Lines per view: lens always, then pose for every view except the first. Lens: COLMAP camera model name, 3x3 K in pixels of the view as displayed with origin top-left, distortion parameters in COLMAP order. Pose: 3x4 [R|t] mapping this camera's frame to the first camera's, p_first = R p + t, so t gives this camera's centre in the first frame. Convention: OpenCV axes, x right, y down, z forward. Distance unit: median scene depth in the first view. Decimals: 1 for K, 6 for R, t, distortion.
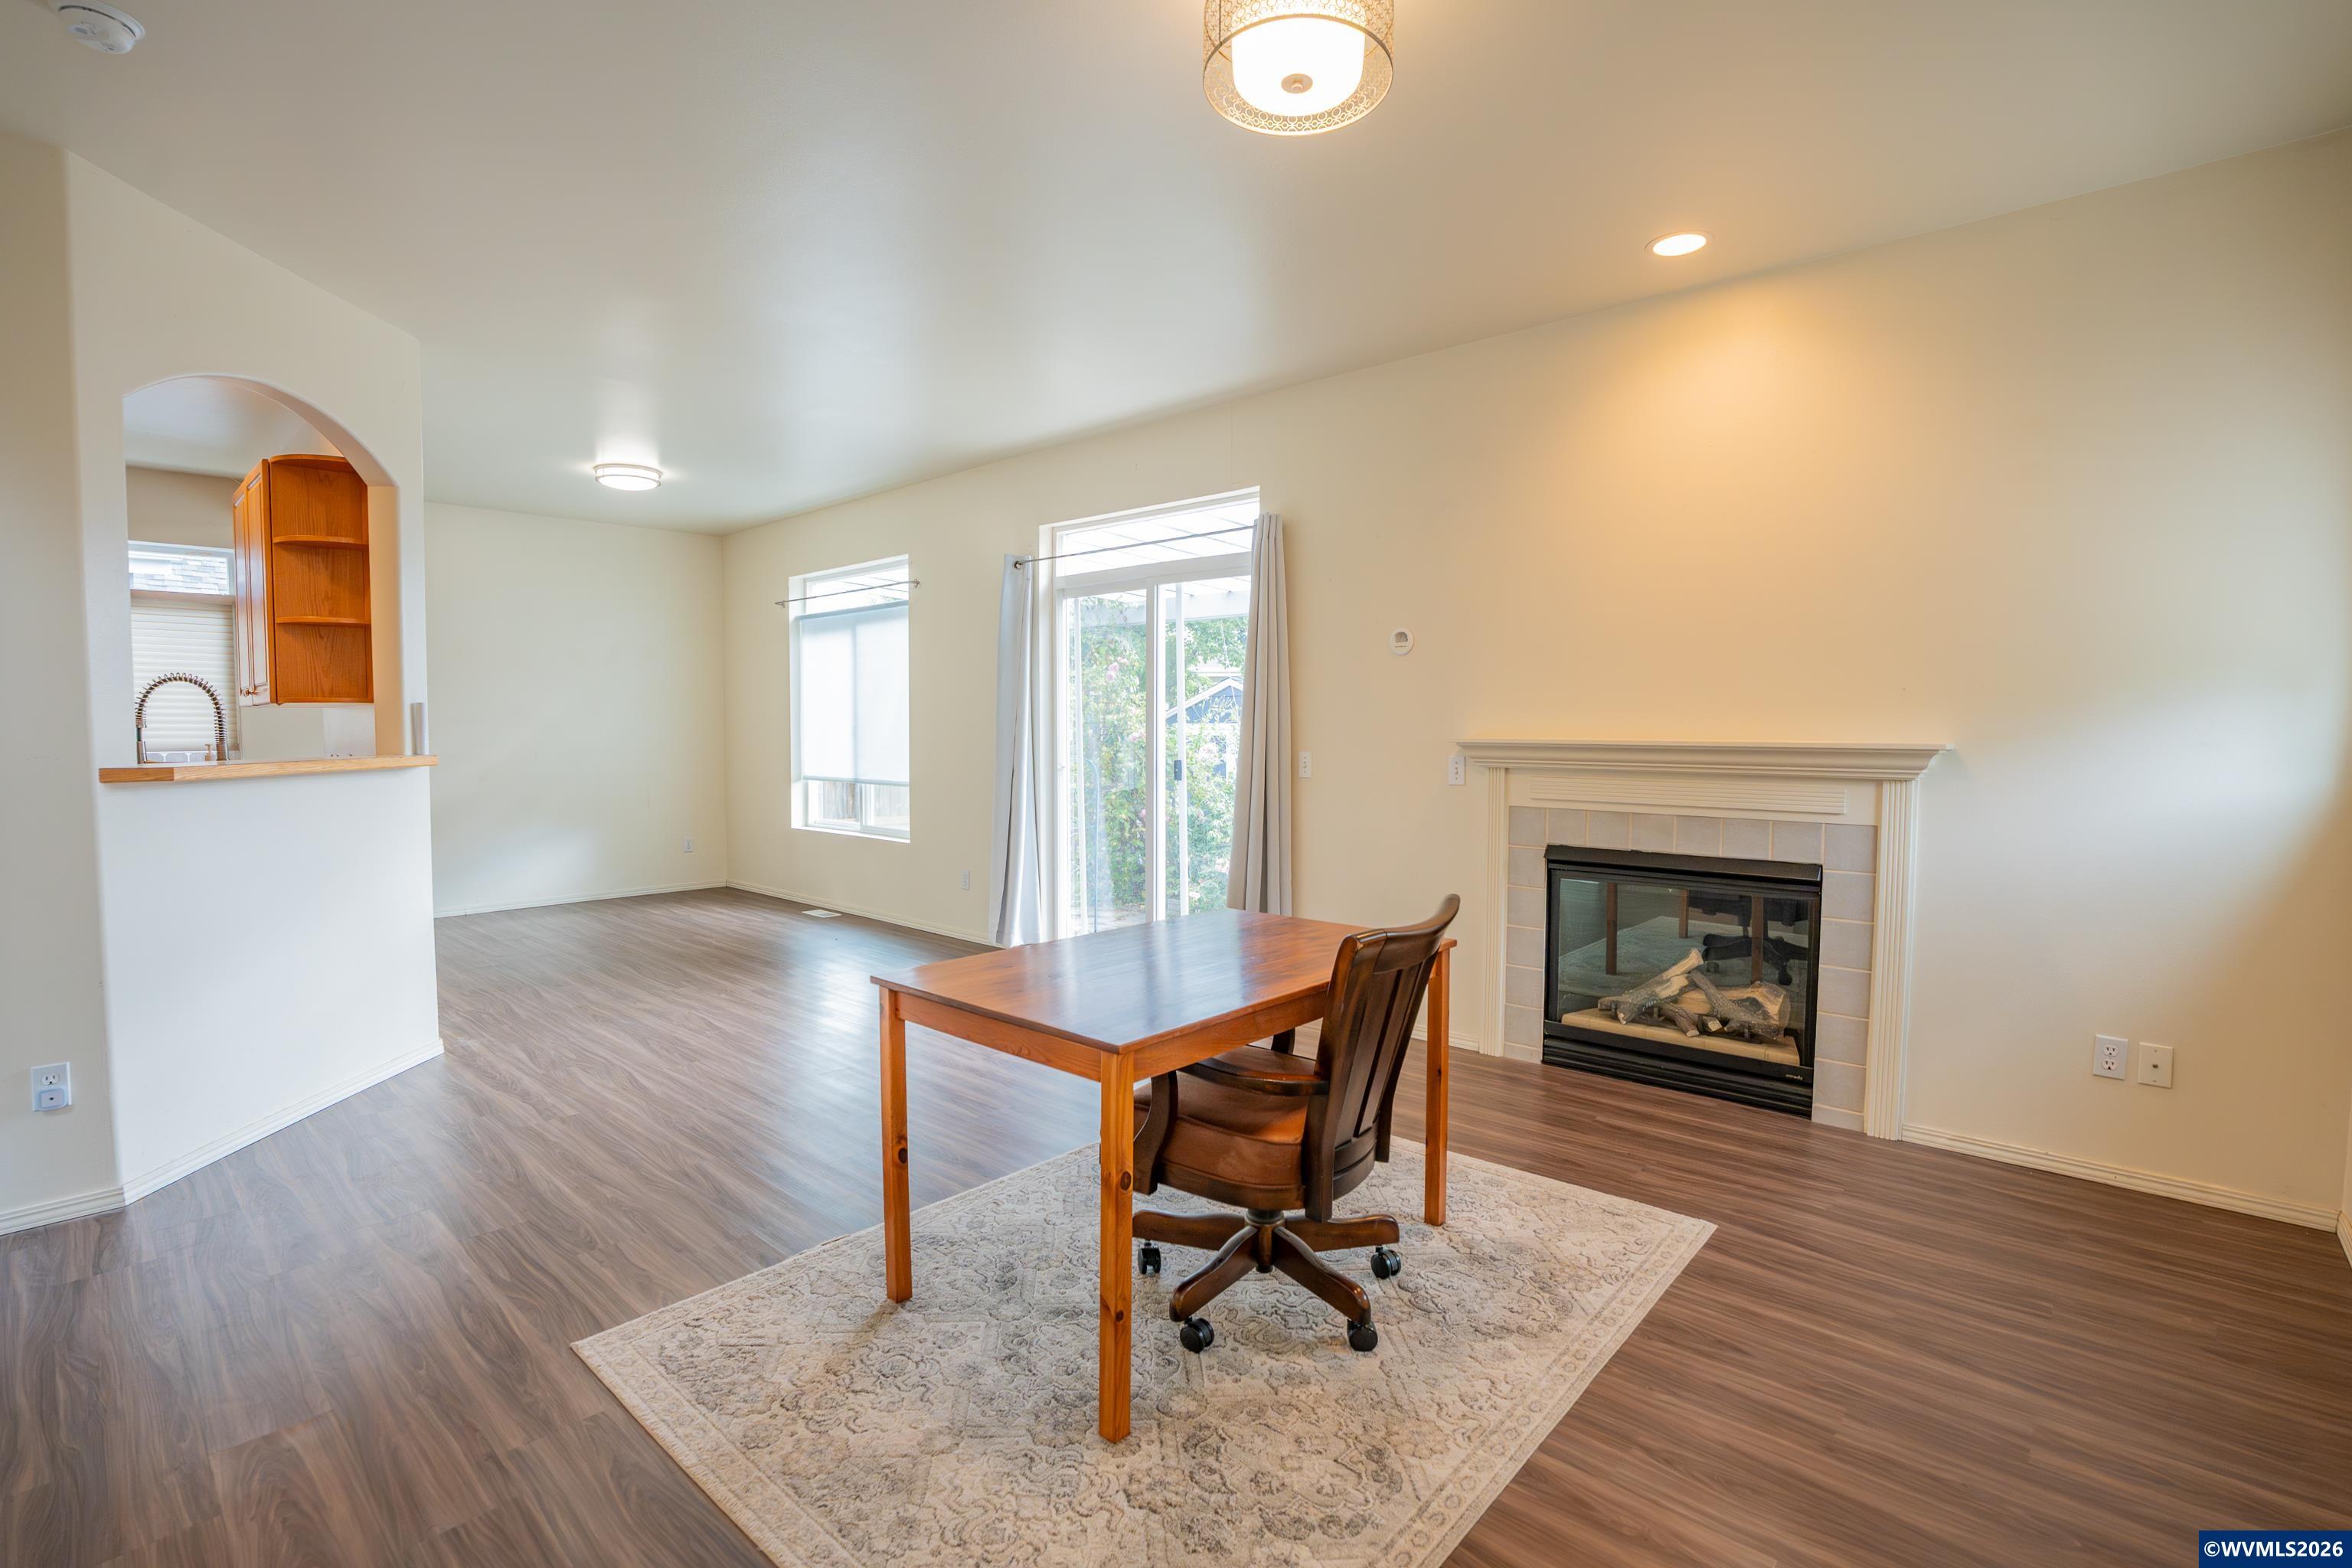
lens RADIAL K [[1082.6, 0, 1178.4], [0, 1082.6, 744.9], [0, 0, 1]] dist [0.000551, 0.000150]
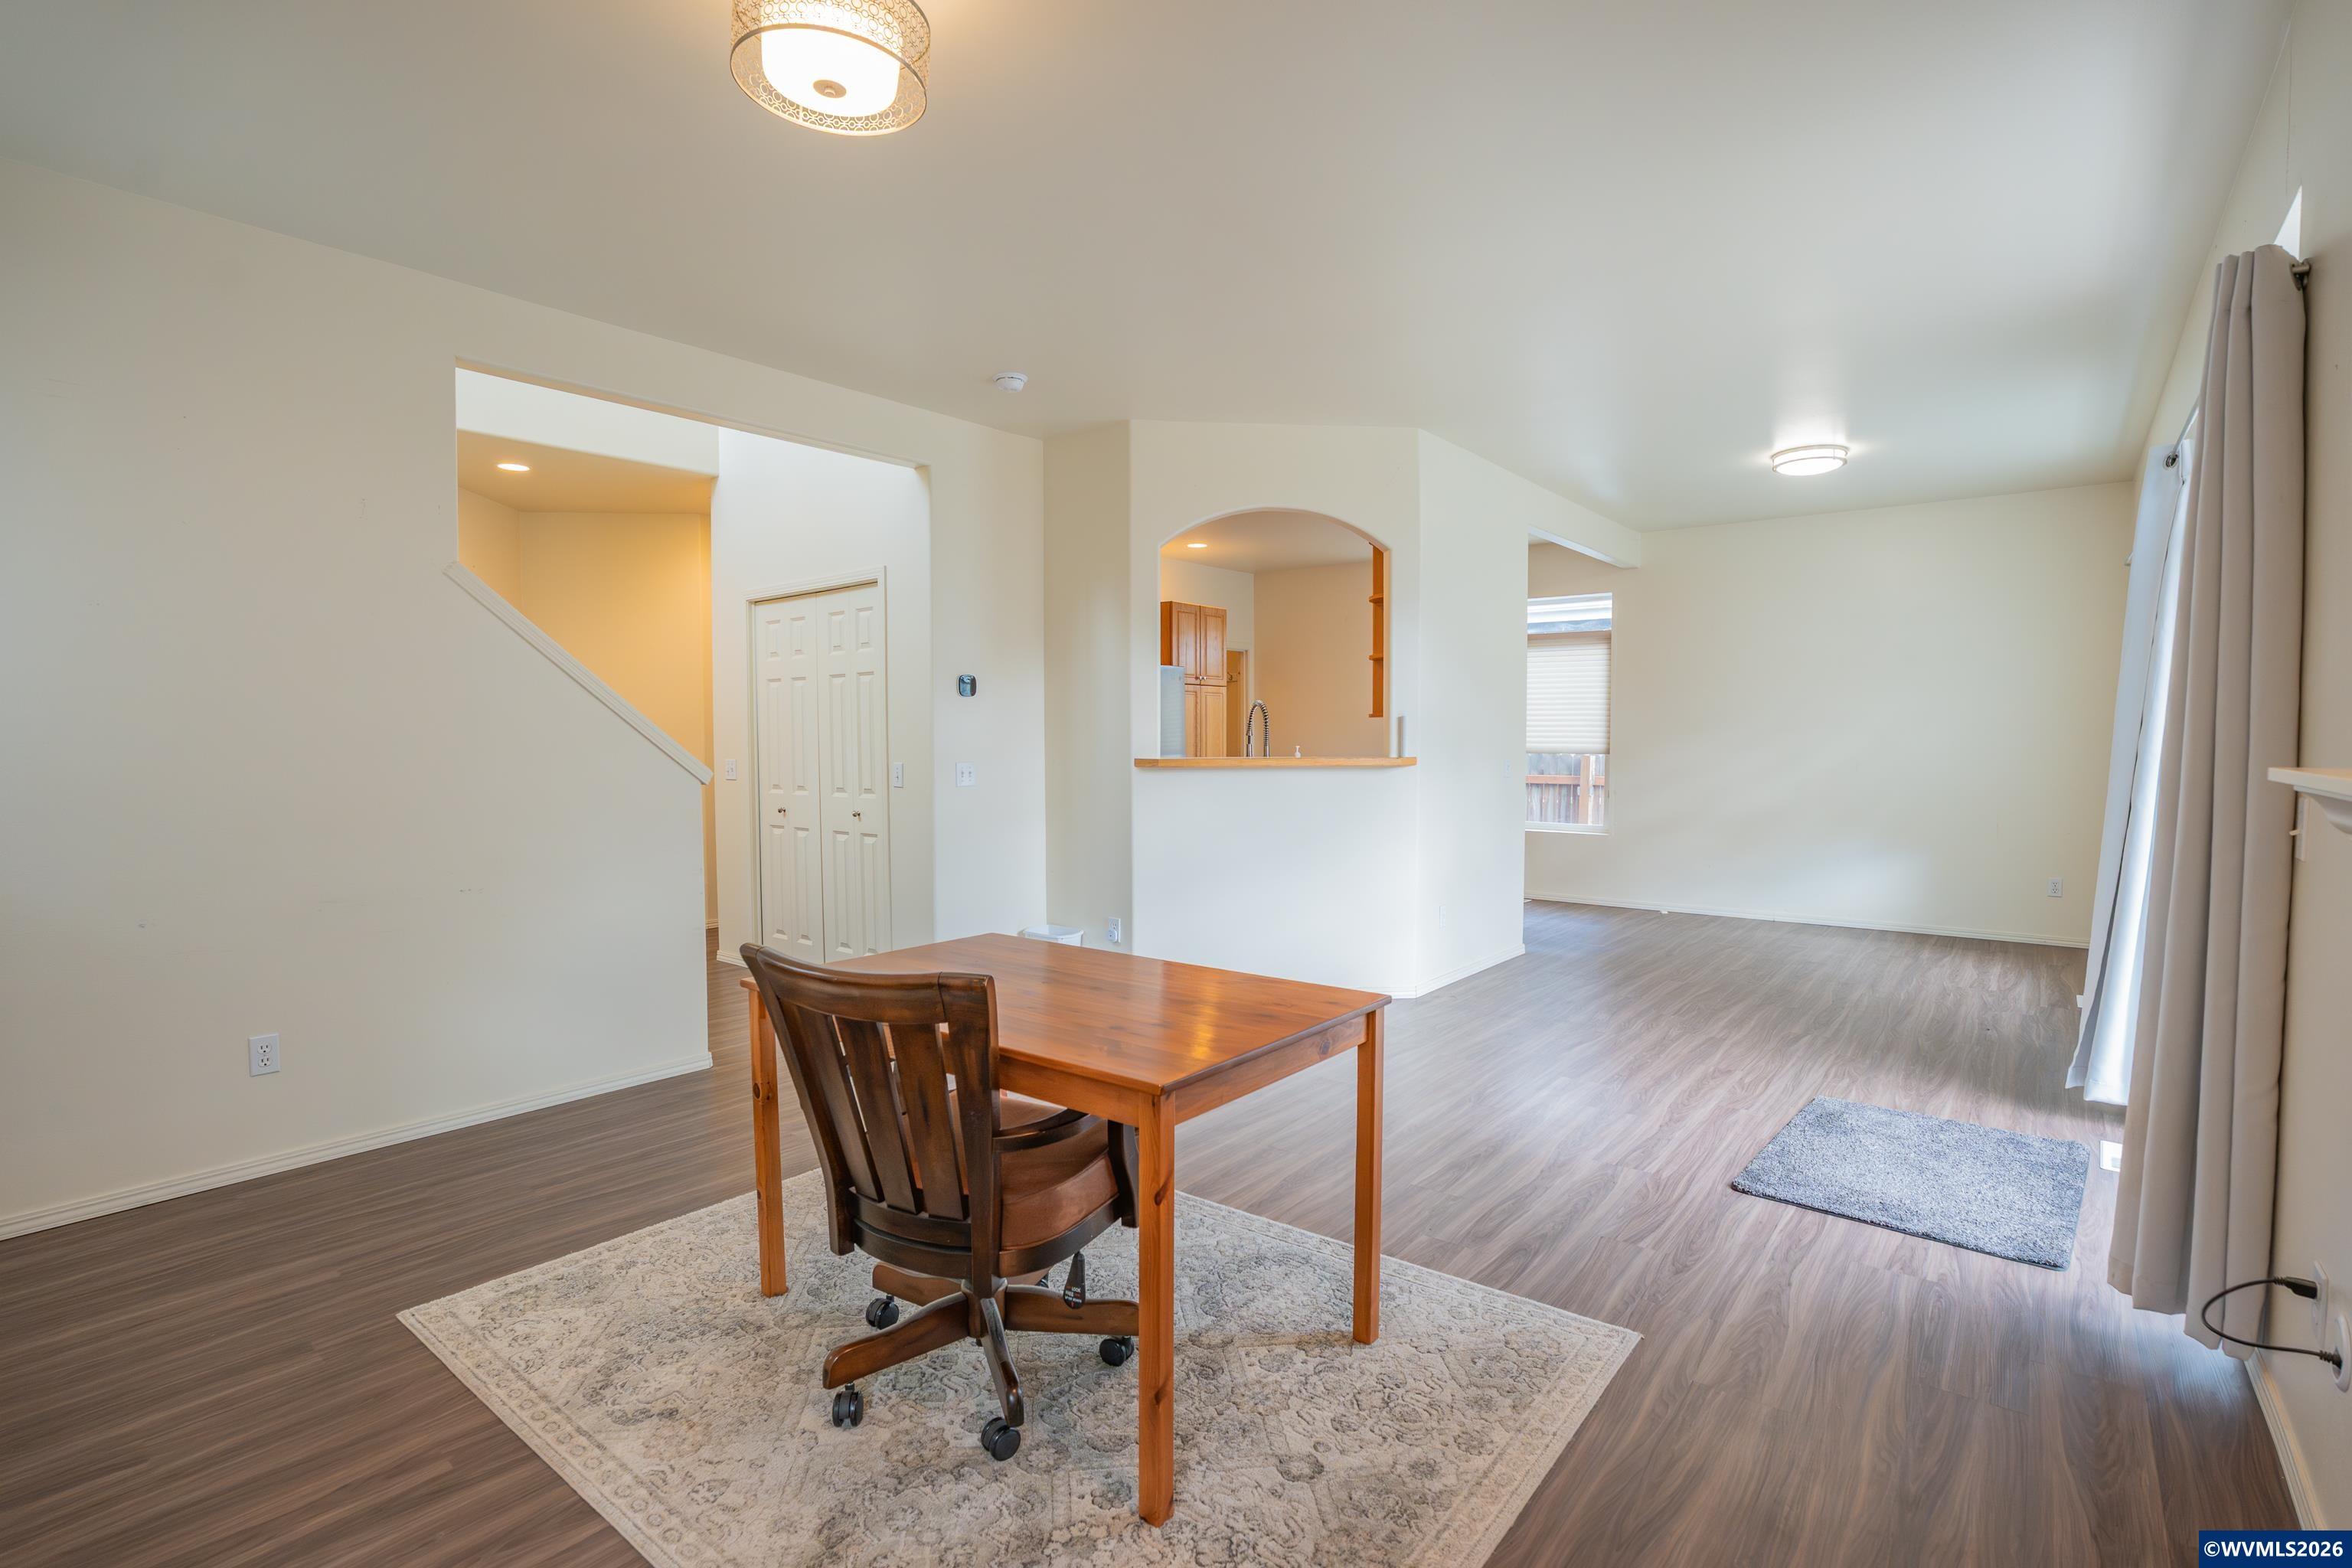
lens RADIAL K [[1100.6, 0, 1176.0], [0, 1100.6, 784.0], [0, 0, 1]] dist [0.000423, 0.000107]
pose [[0.058591, 0.045487, -0.997245, 0.682437], [-0.015193, 0.998886, 0.044669, -0.016075], [0.998166, 0.012534, 0.059217, 0.763610]]
